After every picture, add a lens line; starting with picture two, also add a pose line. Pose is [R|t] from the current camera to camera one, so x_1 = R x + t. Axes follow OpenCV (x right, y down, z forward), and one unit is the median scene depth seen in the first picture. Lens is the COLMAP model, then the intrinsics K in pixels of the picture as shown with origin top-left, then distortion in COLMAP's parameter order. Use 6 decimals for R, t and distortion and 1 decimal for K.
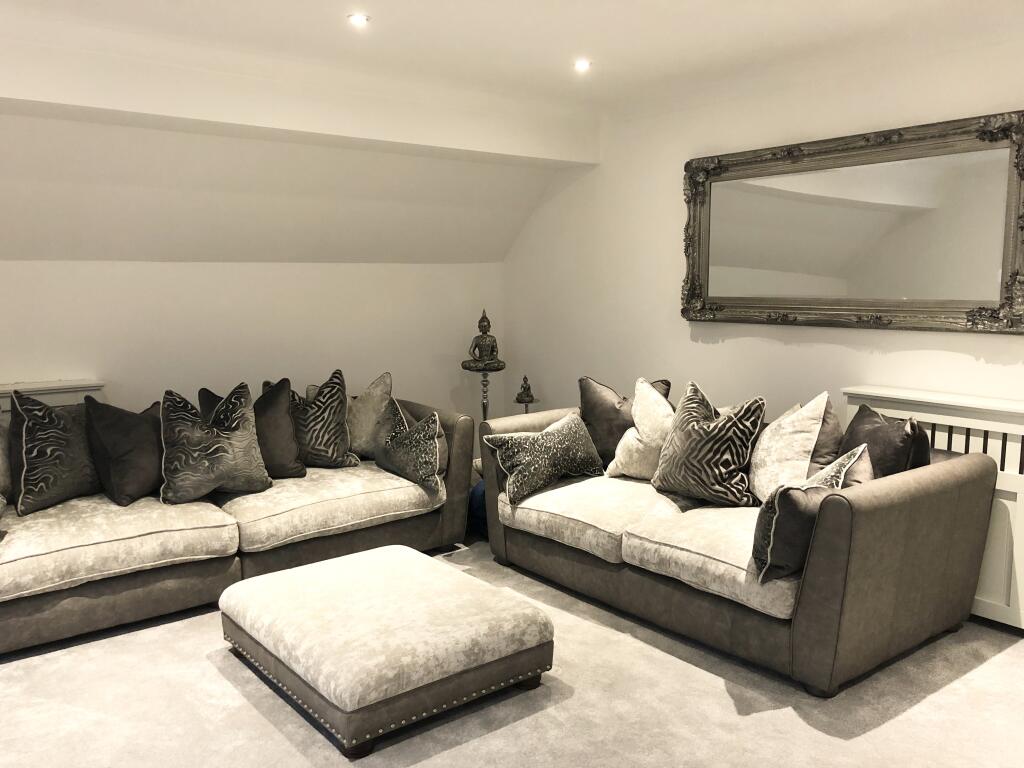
lens RADIAL K [[837.9, 0, 508.1], [0, 837.9, 385.3], [0, 0, 1]] dist [0.030631, -0.043729]
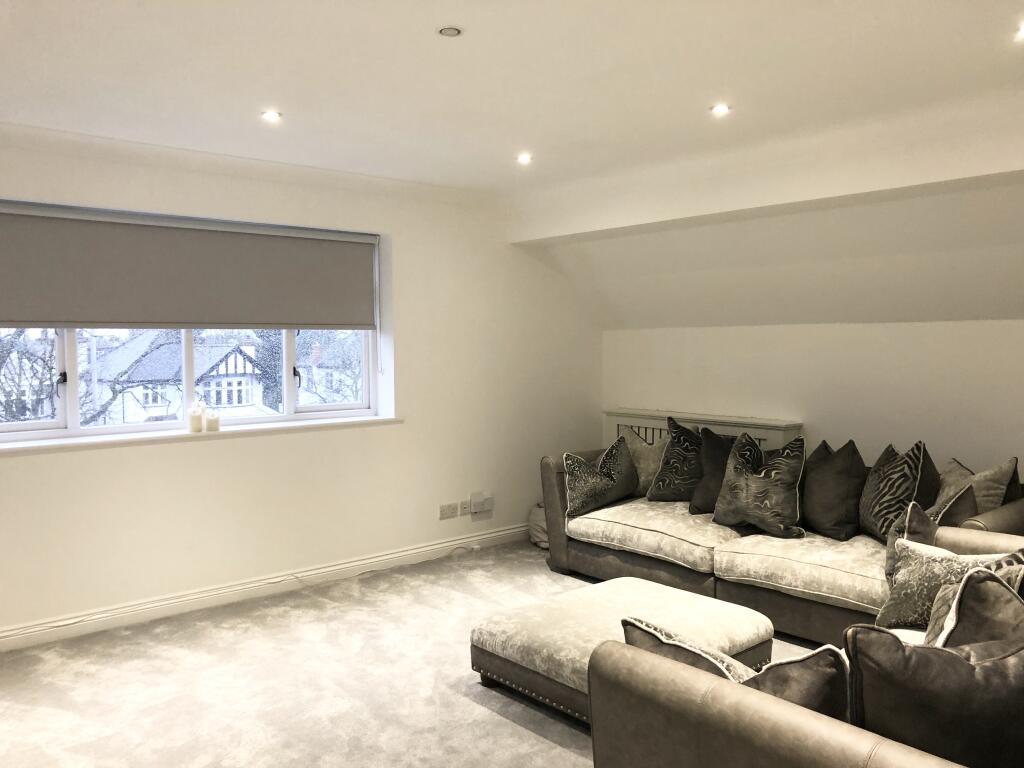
lens RADIAL K [[837.9, 0, 504.6], [0, 837.9, 376.9], [0, 0, 1]] dist [0.030631, -0.043729]
pose [[0.039809, 0.048220, -0.998043, 0.813588], [-0.119726, 0.991869, 0.043146, -0.087694], [0.992009, 0.117774, 0.045258, 0.621323]]
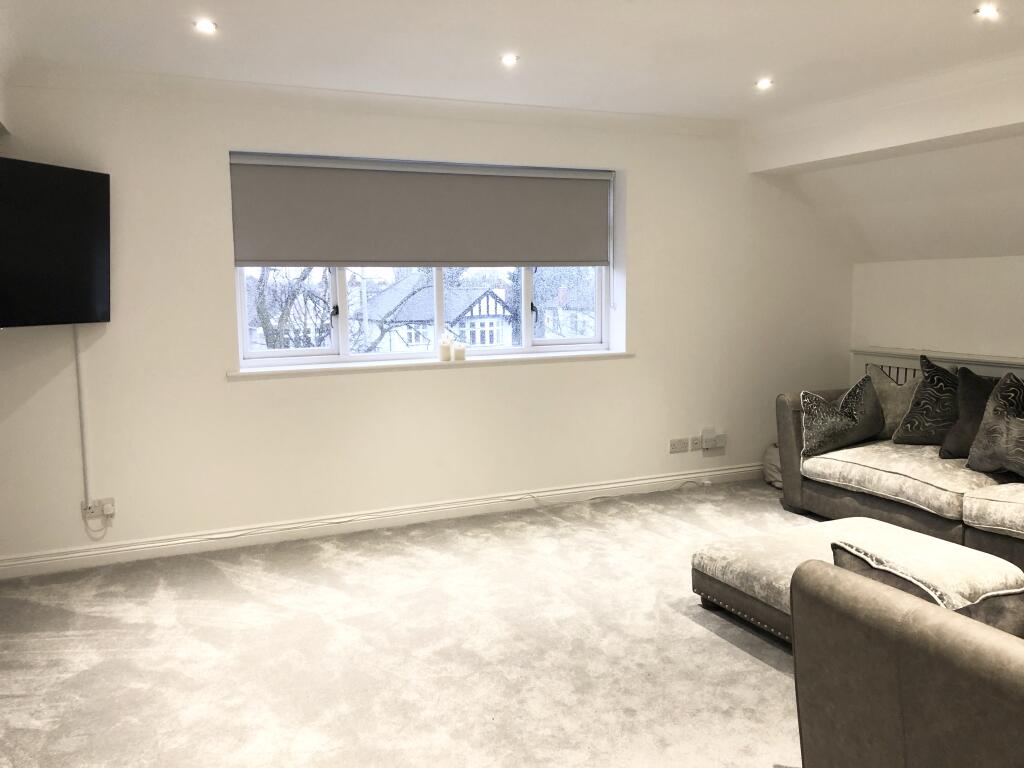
lens RADIAL K [[837.9, 0, 509.8], [0, 837.9, 386.0], [0, 0, 1]] dist [0.030631, -0.043729]
pose [[-0.243623, 0.123340, -0.961995, 0.850781], [-0.105921, 0.982564, 0.152801, -0.079026], [0.964069, 0.139121, -0.226311, 0.649930]]
